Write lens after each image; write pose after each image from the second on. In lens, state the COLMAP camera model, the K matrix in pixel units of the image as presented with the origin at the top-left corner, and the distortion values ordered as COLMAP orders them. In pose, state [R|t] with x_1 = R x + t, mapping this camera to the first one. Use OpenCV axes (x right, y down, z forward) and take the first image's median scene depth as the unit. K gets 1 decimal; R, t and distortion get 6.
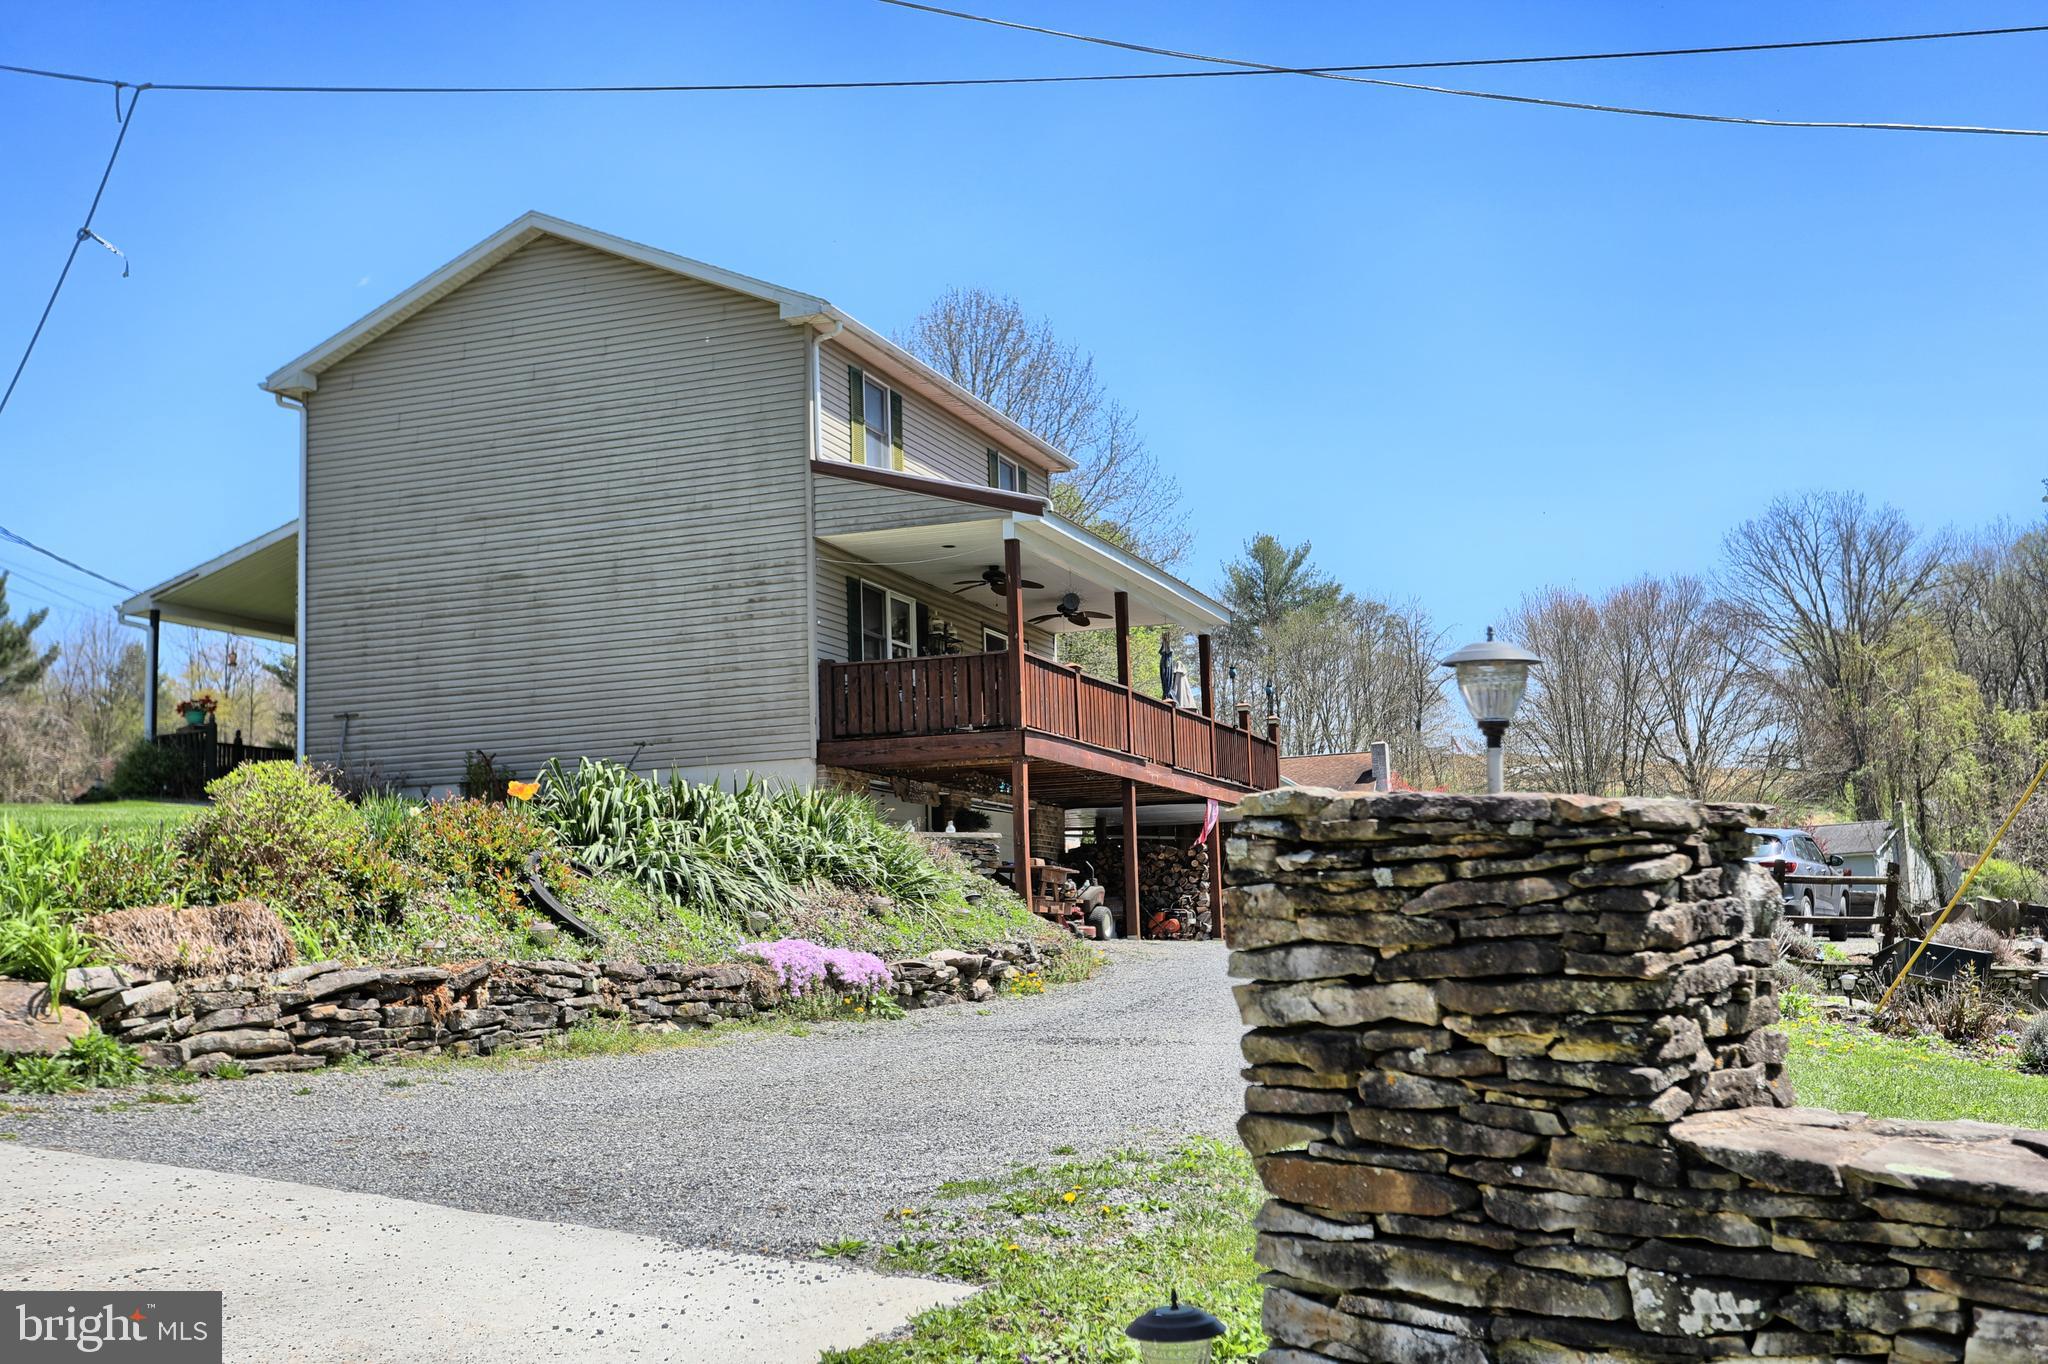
lens RADIAL K [[2343.0, 0, 1023.4], [0, 2343.0, 683.2], [0, 0, 1]] dist [0.011697, 0.000000]
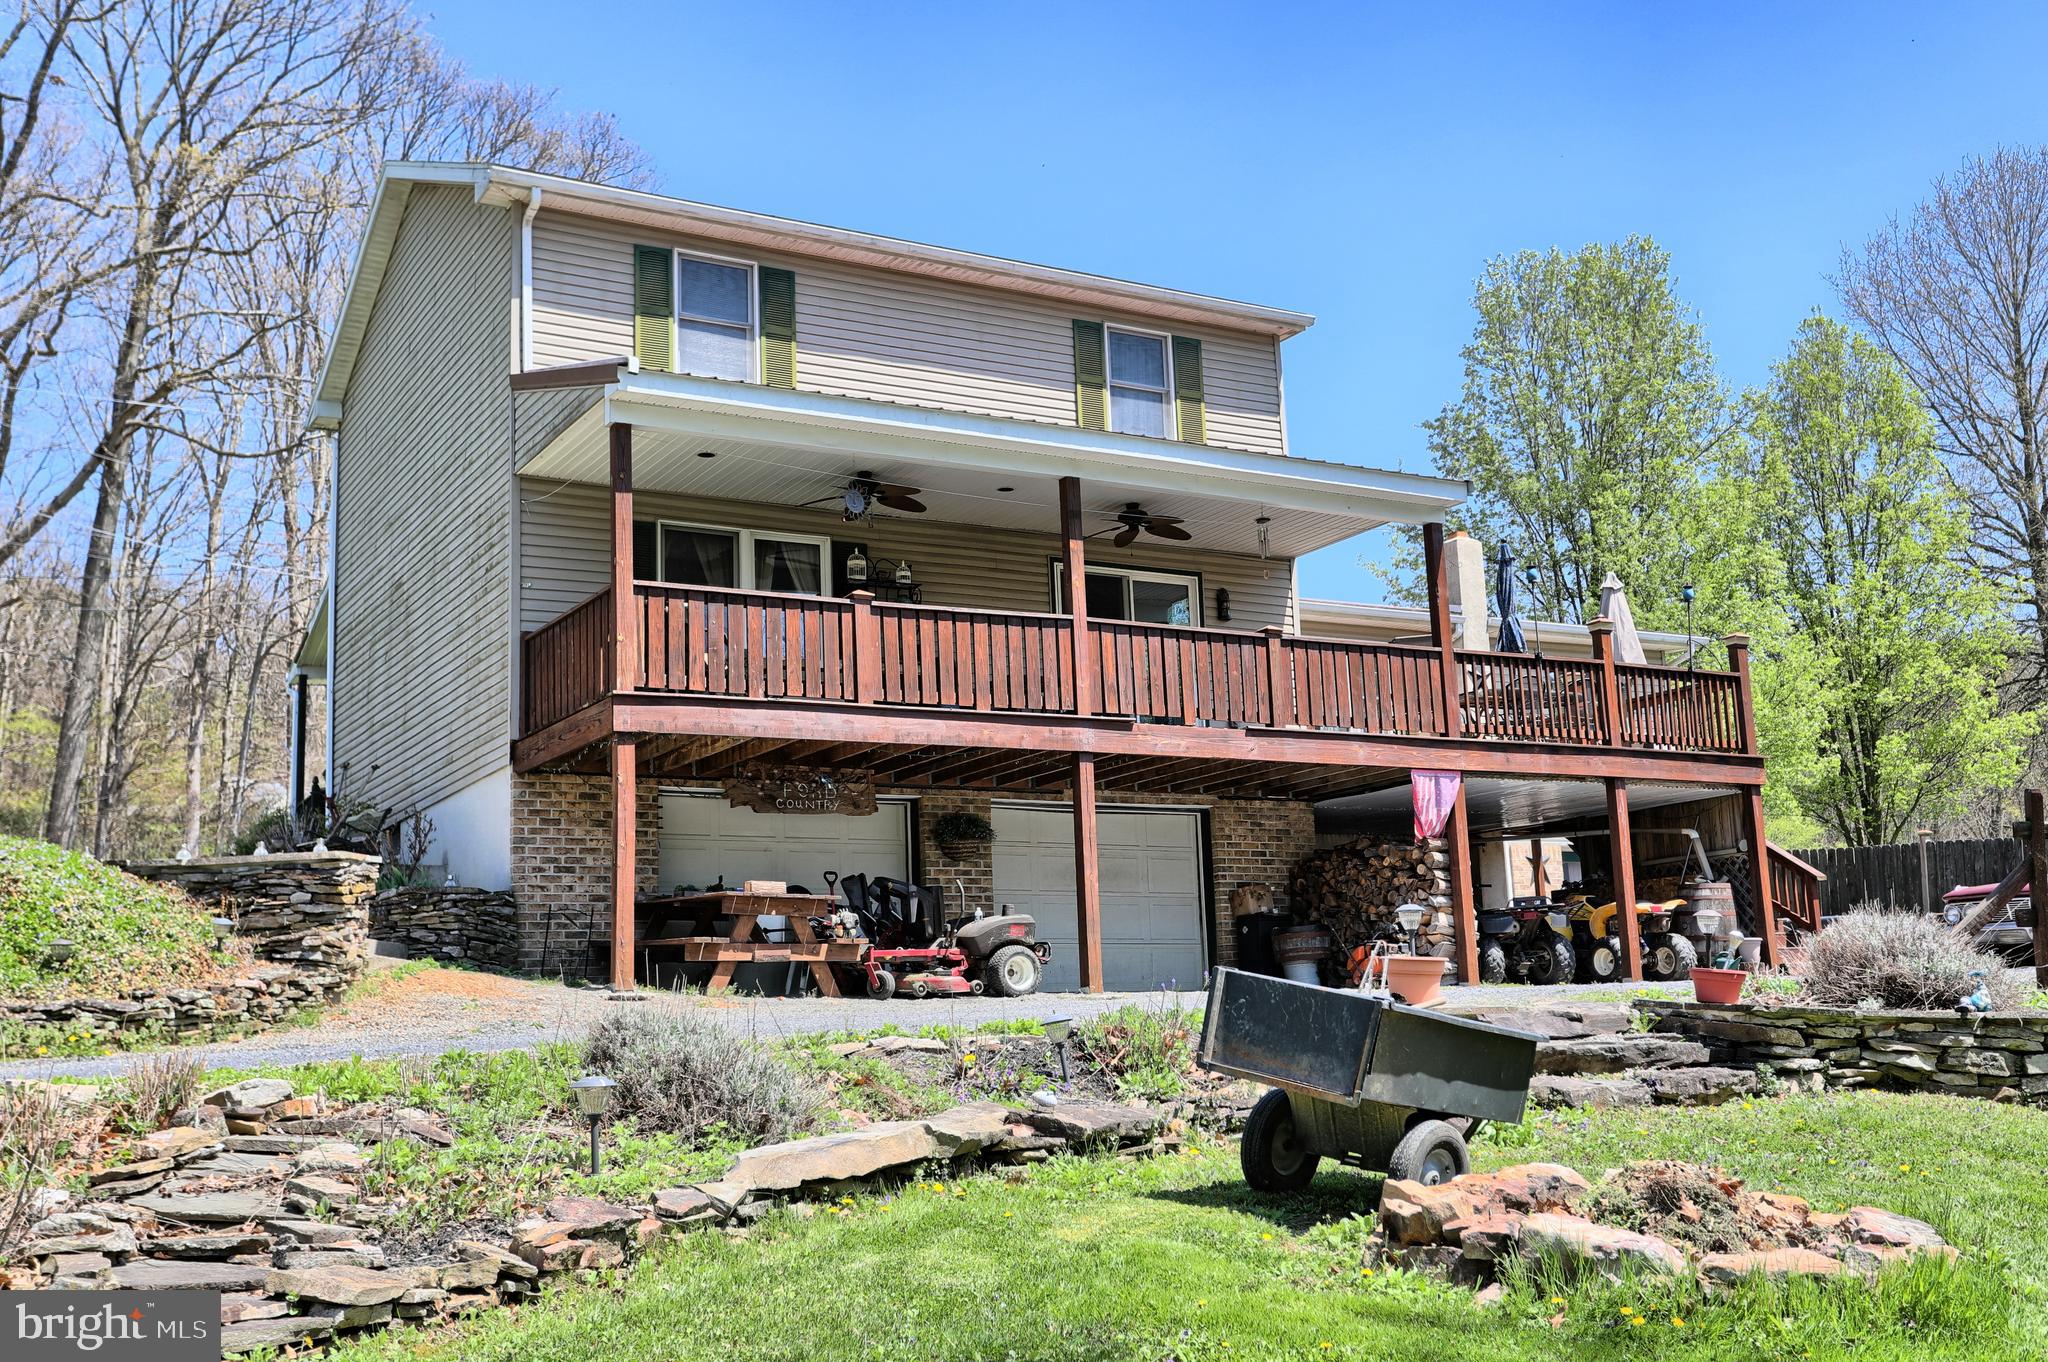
lens RADIAL K [[2158.5, 0, 1023.3], [0, 2158.5, 681.2], [0, 0, 1]] dist [-0.024033, 0.000000]
pose [[0.766123, -0.118504, -0.631674, 0.446419], [0.098056, 0.992900, -0.067344, 0.064019], [0.635170, -0.010346, 0.772303, 0.543737]]
